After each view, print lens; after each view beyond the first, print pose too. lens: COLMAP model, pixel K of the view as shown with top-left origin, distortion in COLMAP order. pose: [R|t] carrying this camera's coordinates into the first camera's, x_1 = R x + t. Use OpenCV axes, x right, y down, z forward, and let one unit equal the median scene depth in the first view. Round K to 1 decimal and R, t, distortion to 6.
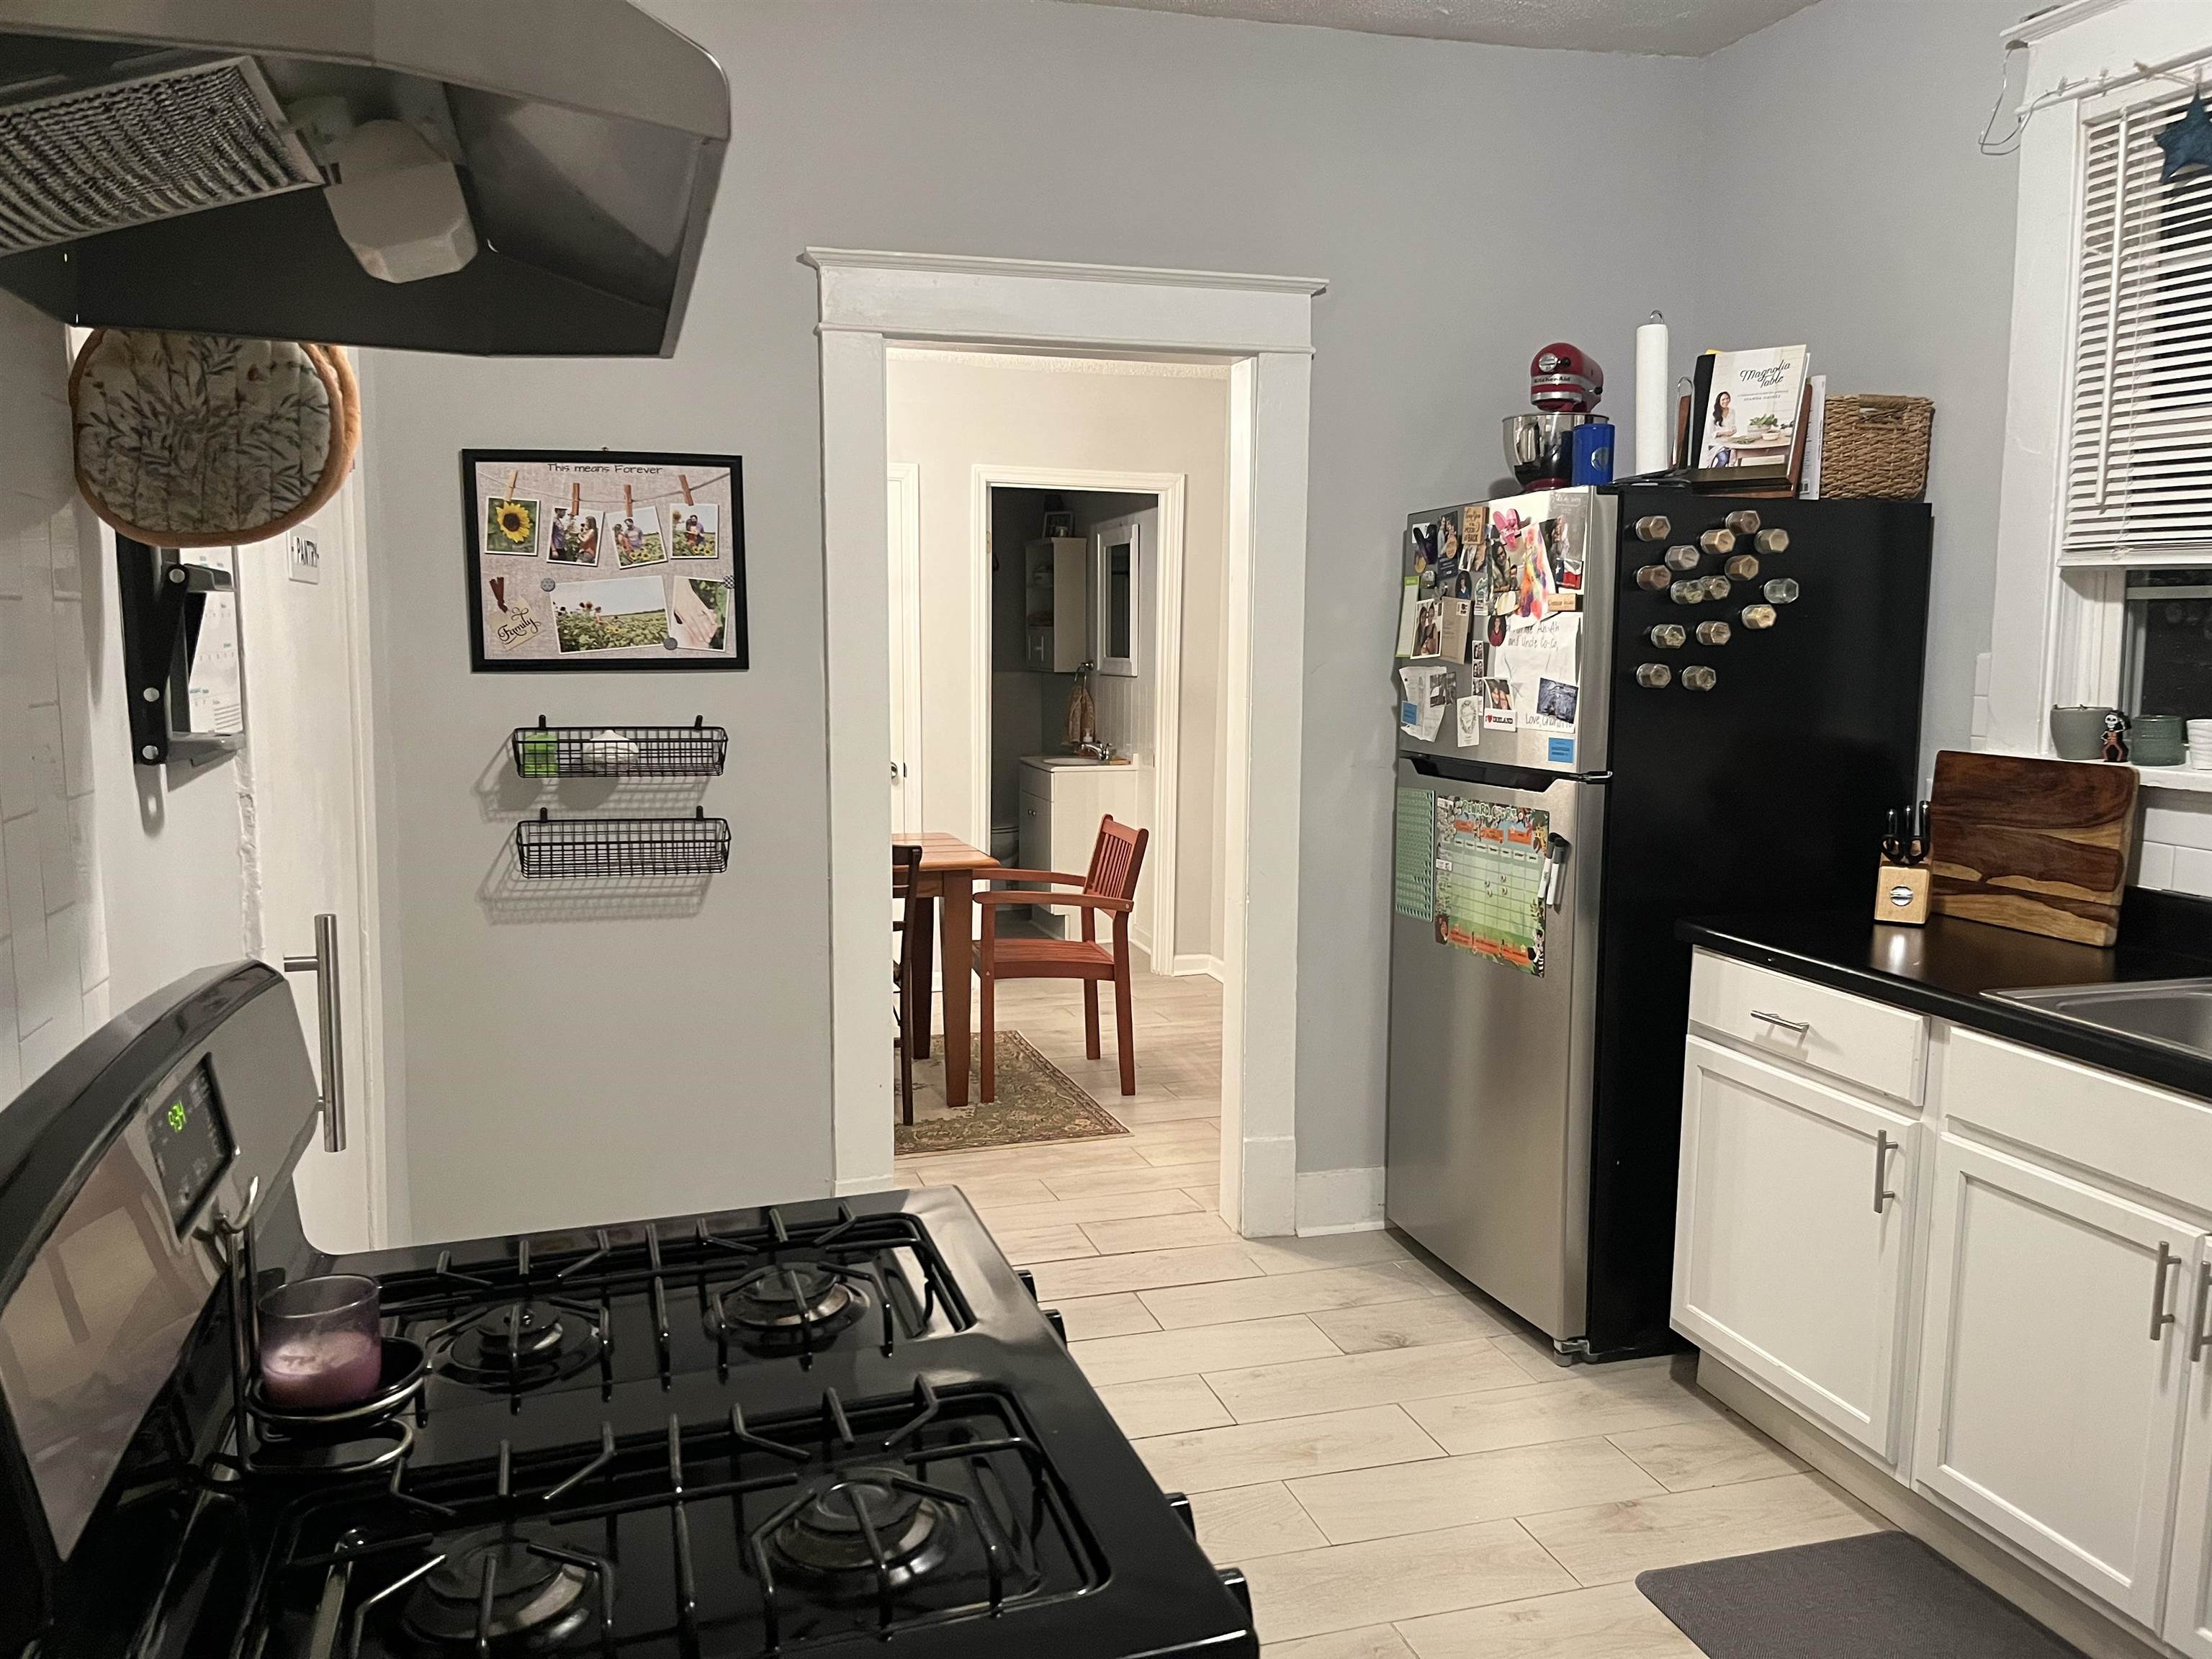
lens RADIAL K [[1681.5, 0, 1109.7], [0, 1681.5, 826.5], [0, 0, 1]] dist [0.056431, -0.078555]
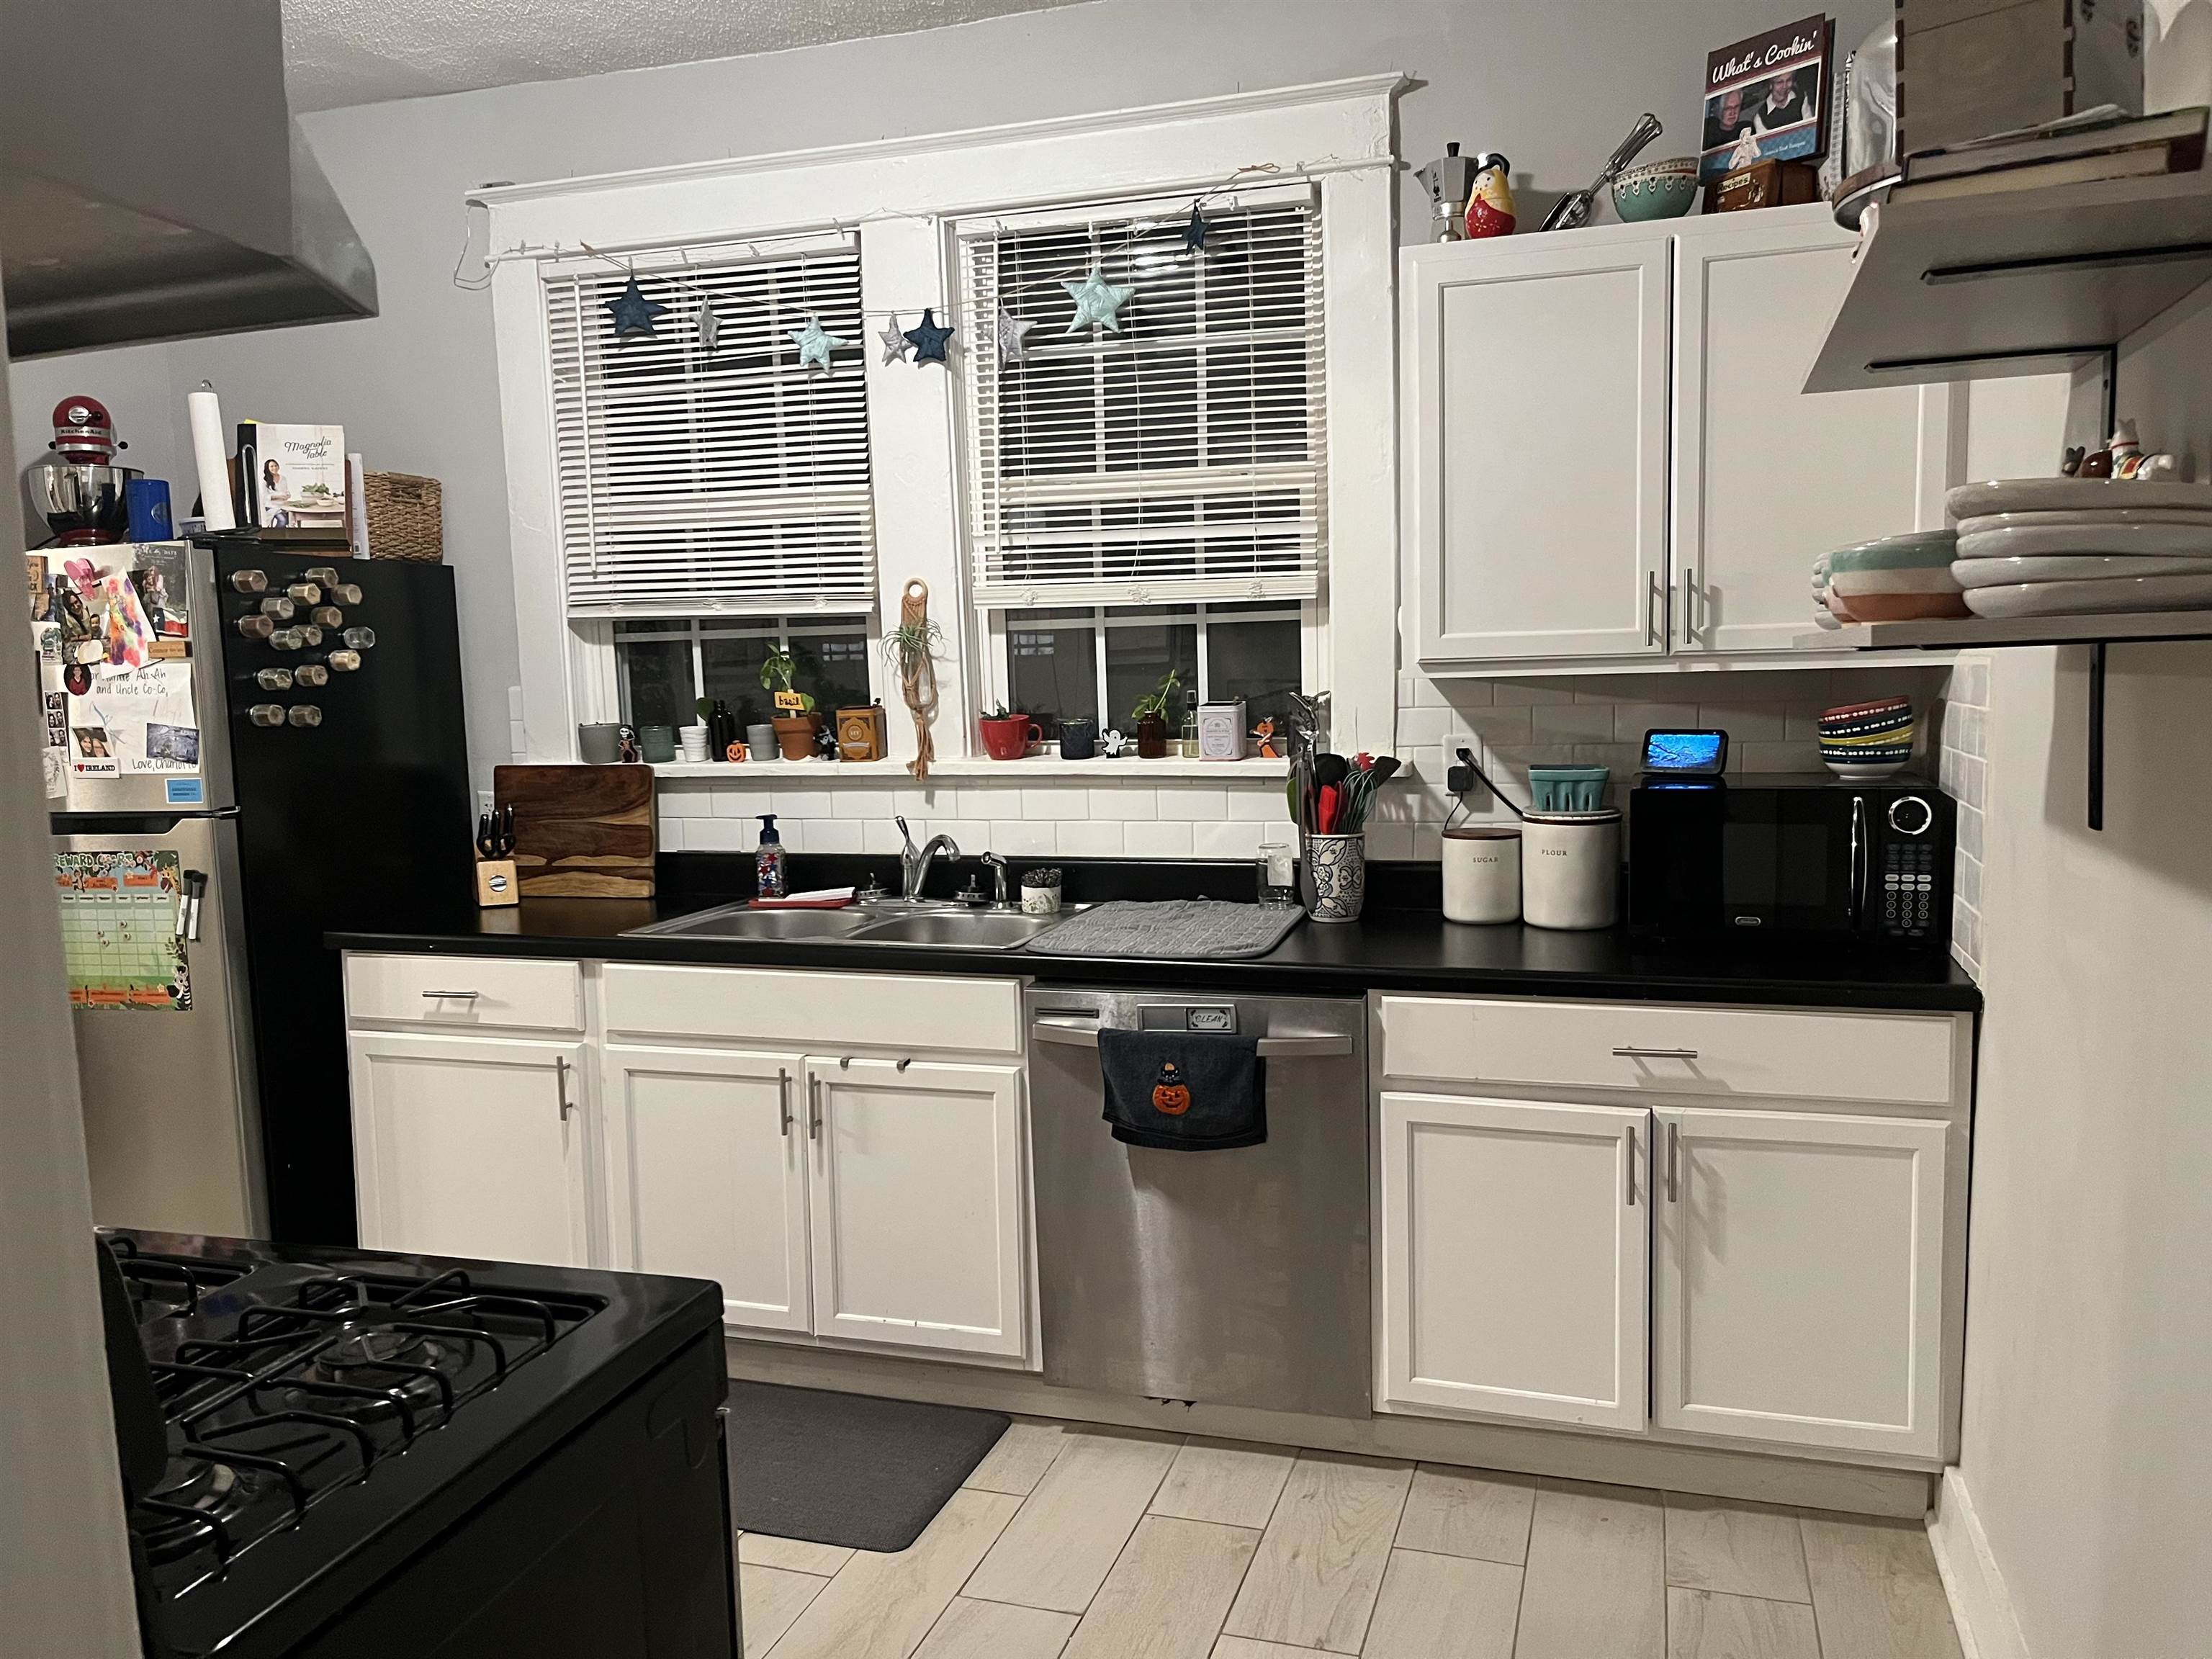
lens RADIAL K [[1681.5, 0, 1101.9], [0, 1681.5, 840.7], [0, 0, 1]] dist [0.056431, -0.078555]
pose [[0.566633, -0.107096, 0.816981, -0.280337], [0.125680, 0.991149, 0.042759, 0.012263], [-0.814329, 0.078450, 0.575077, -0.066604]]
